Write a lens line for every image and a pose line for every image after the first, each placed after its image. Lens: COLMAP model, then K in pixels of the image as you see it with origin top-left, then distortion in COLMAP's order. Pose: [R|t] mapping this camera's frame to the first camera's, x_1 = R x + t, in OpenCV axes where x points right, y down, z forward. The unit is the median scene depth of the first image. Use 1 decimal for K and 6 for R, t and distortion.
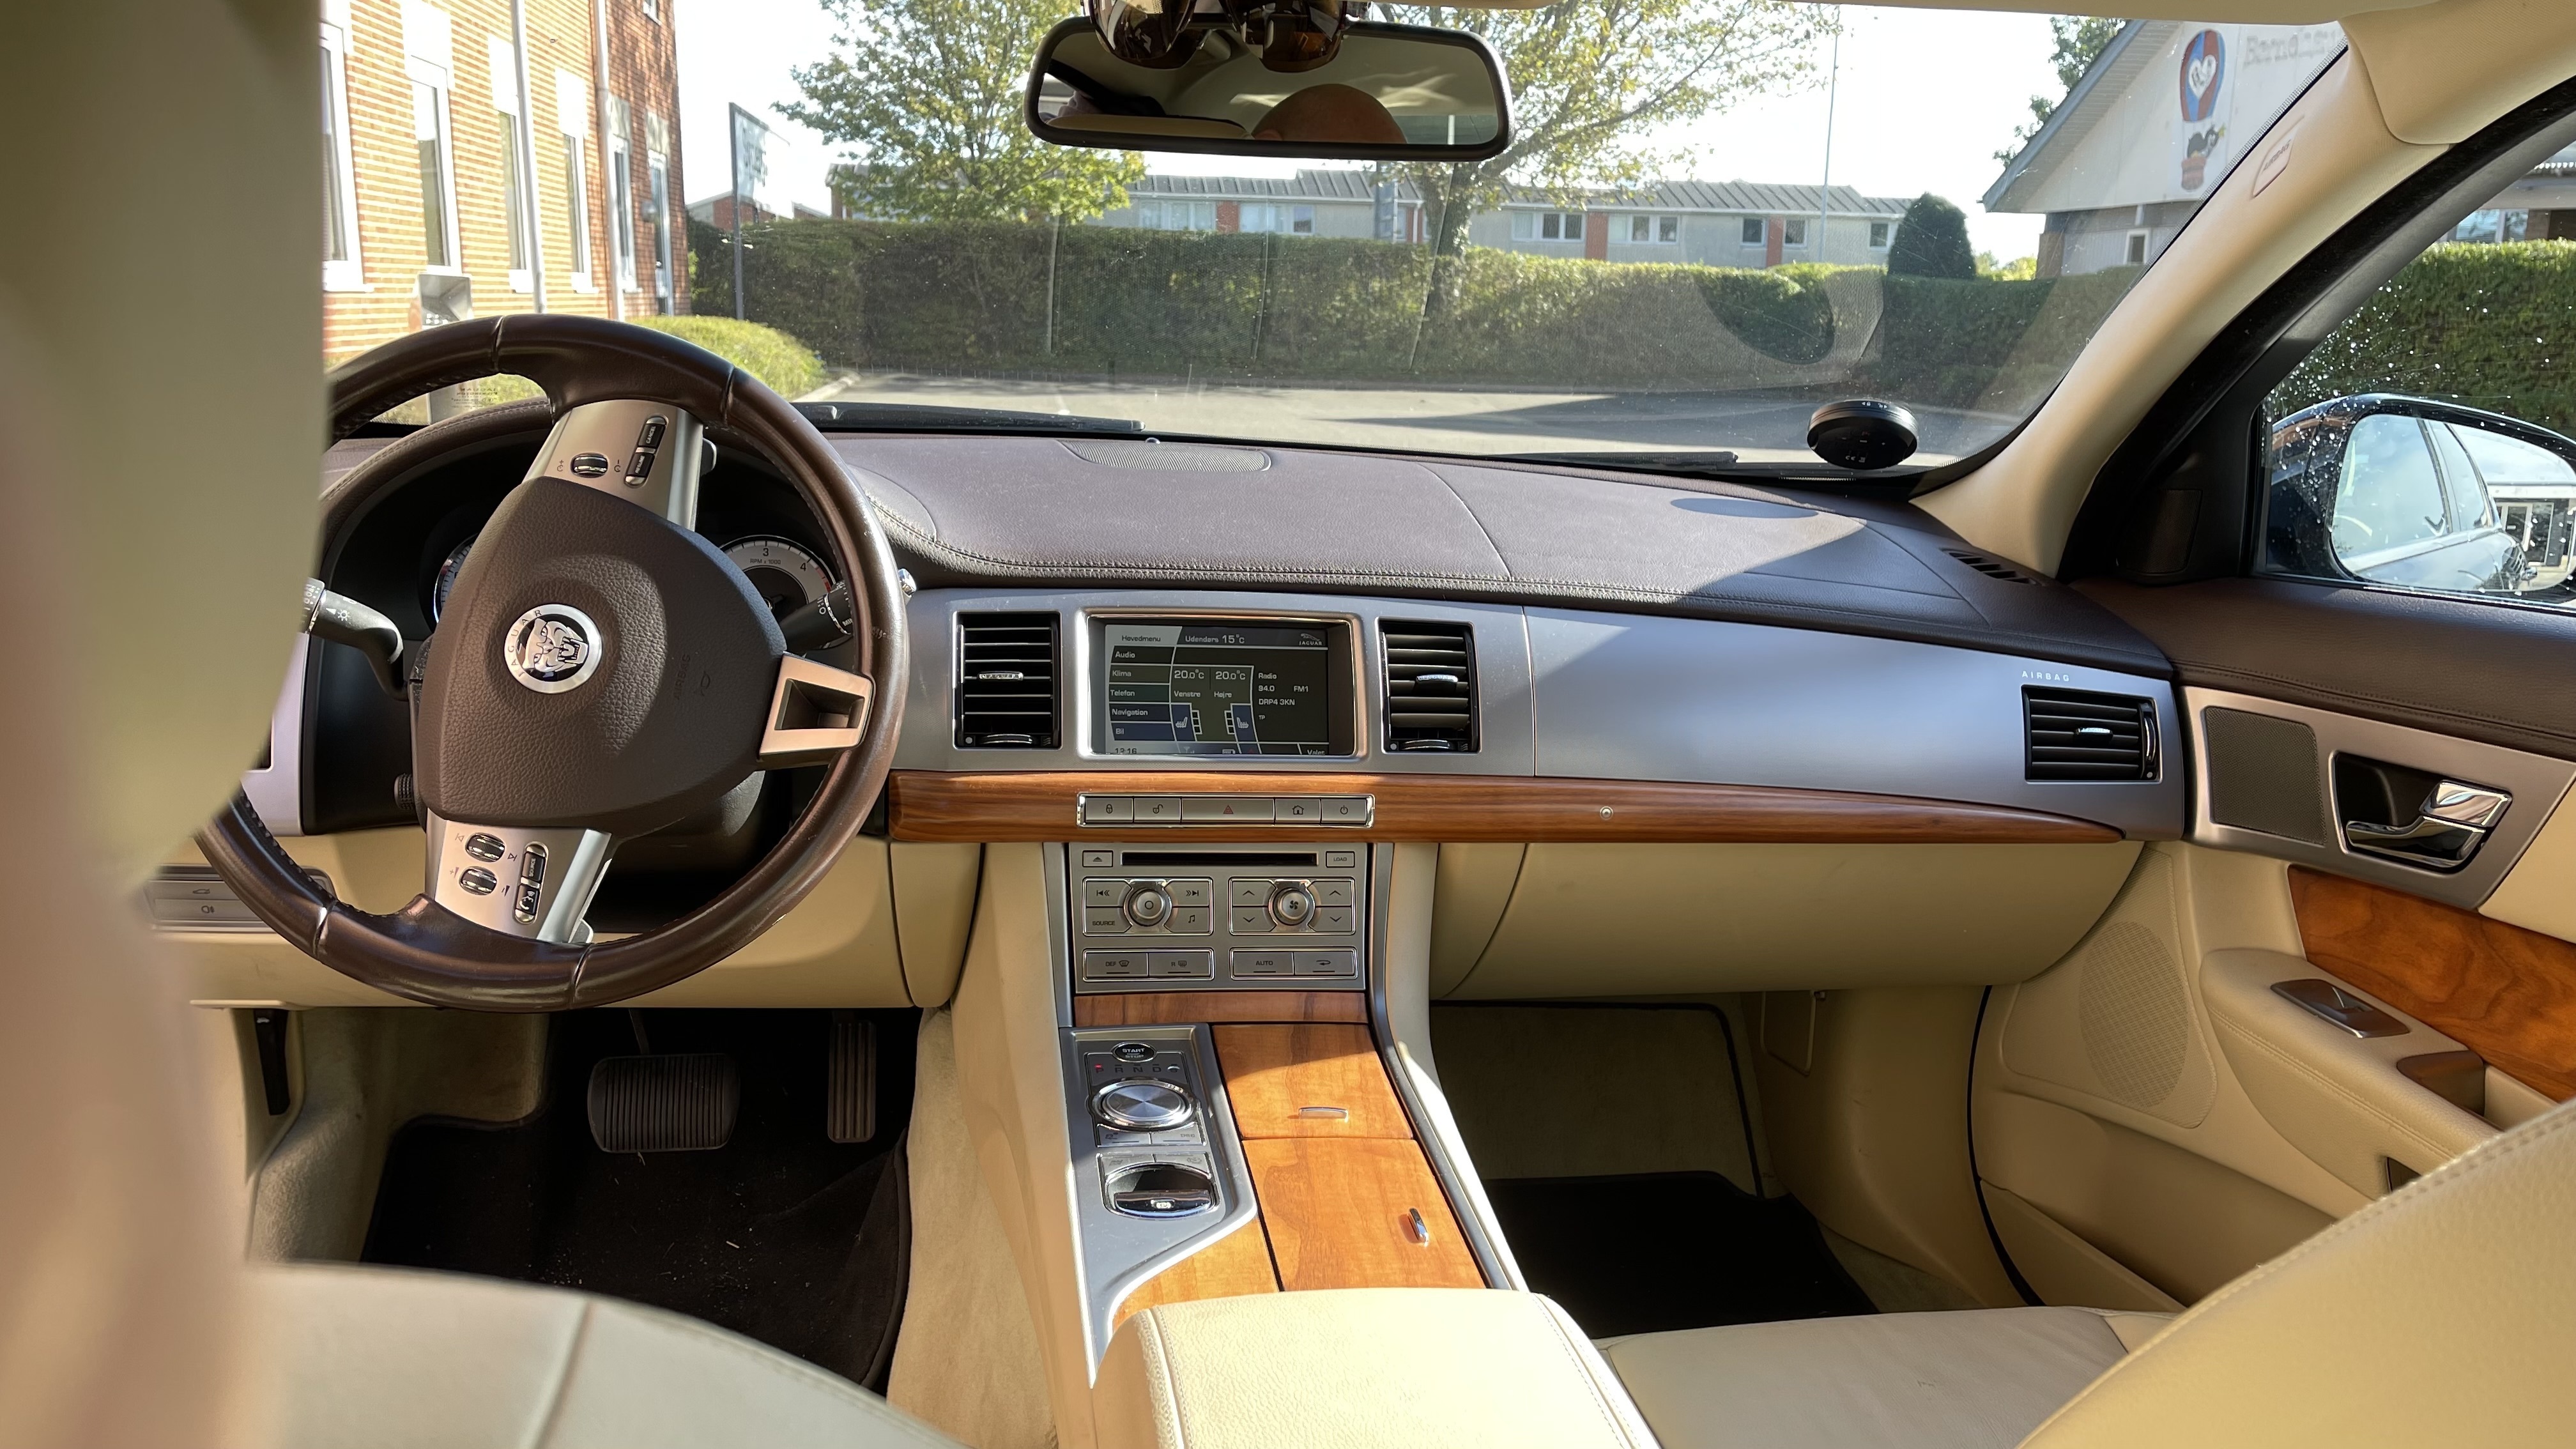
lens RADIAL K [[1982.1, 0, 1284.1], [0, 1982.1, 735.5], [0, 0, 1]] dist [-0.004447, -0.000715]
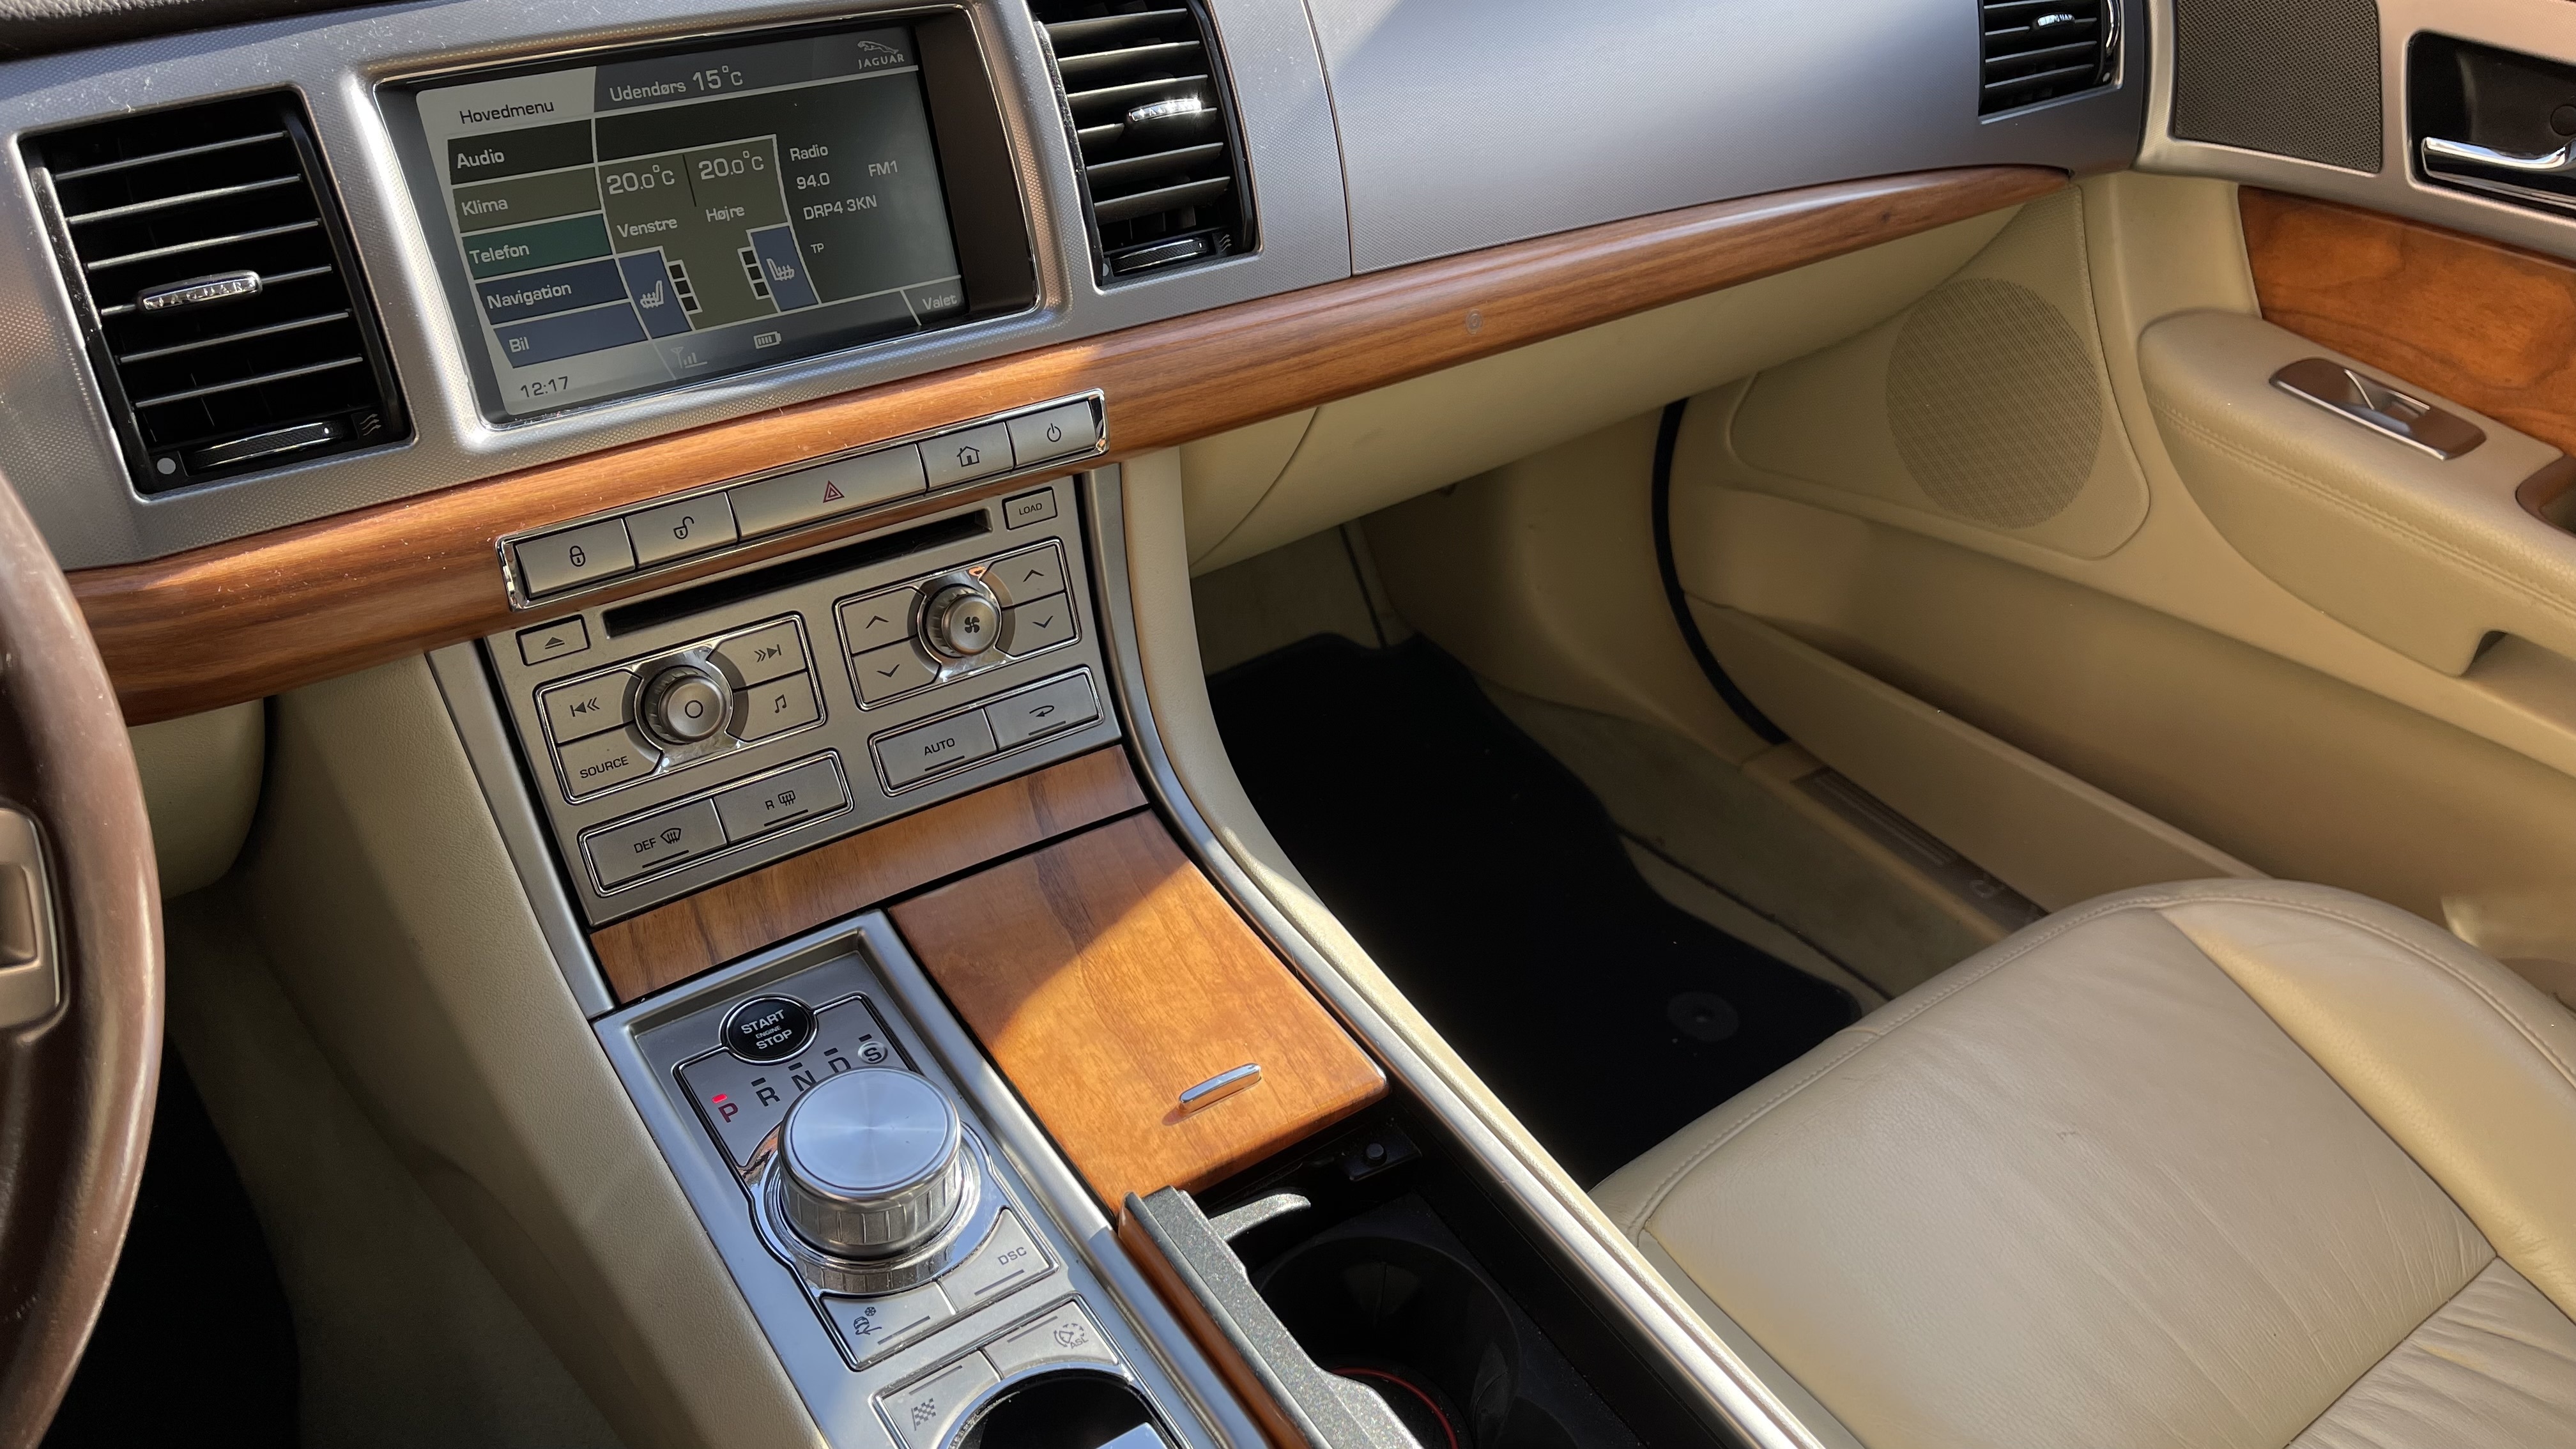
lens RADIAL K [[1982.1, 0, 1285.2], [0, 1982.1, 719.4], [0, 0, 1]] dist [-0.004447, -0.000715]
pose [[0.889181, -0.262243, 0.374948, -0.118525], [0.082070, 0.897578, 0.433150, -0.103300], [-0.450135, -0.354377, 0.819631, 0.540578]]
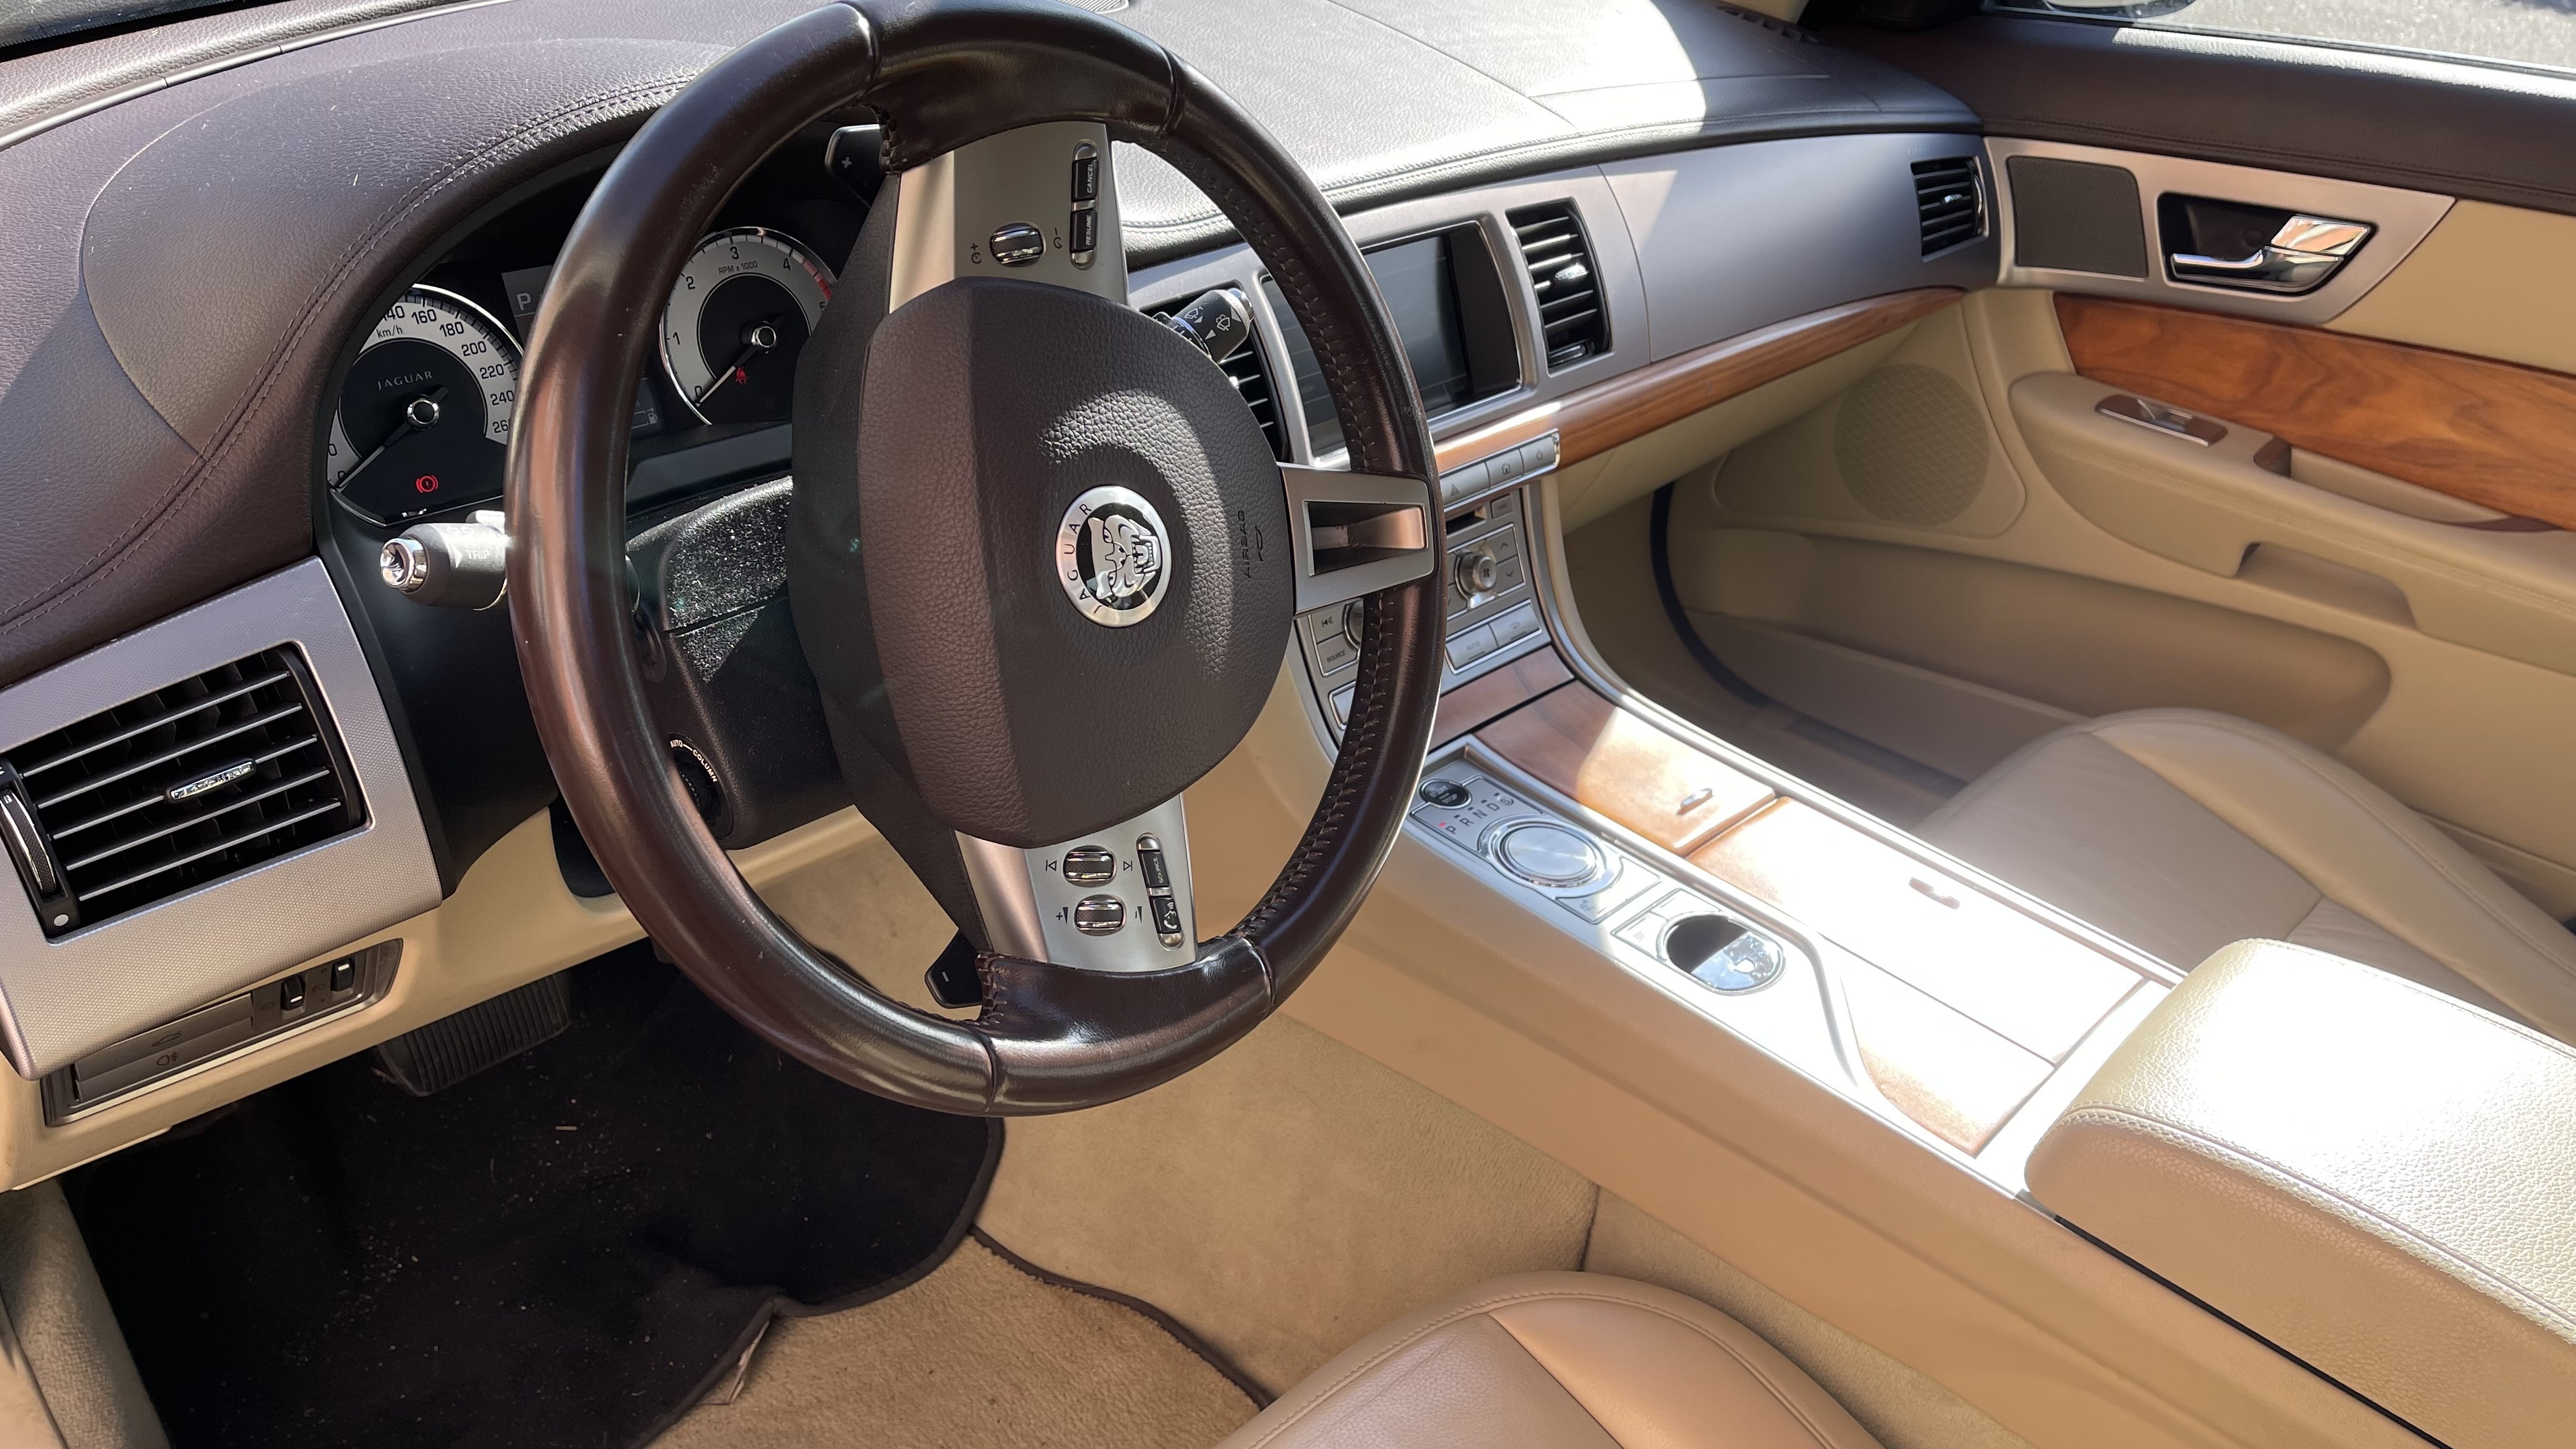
lens RADIAL K [[1982.1, 0, 1284.1], [0, 1982.1, 740.9], [0, 0, 1]] dist [-0.004447, -0.000715]
pose [[0.786416, -0.310318, 0.534090, -0.548311], [0.112255, 0.922048, 0.370441, -0.175380], [-0.607411, -0.231367, 0.759948, 0.377938]]
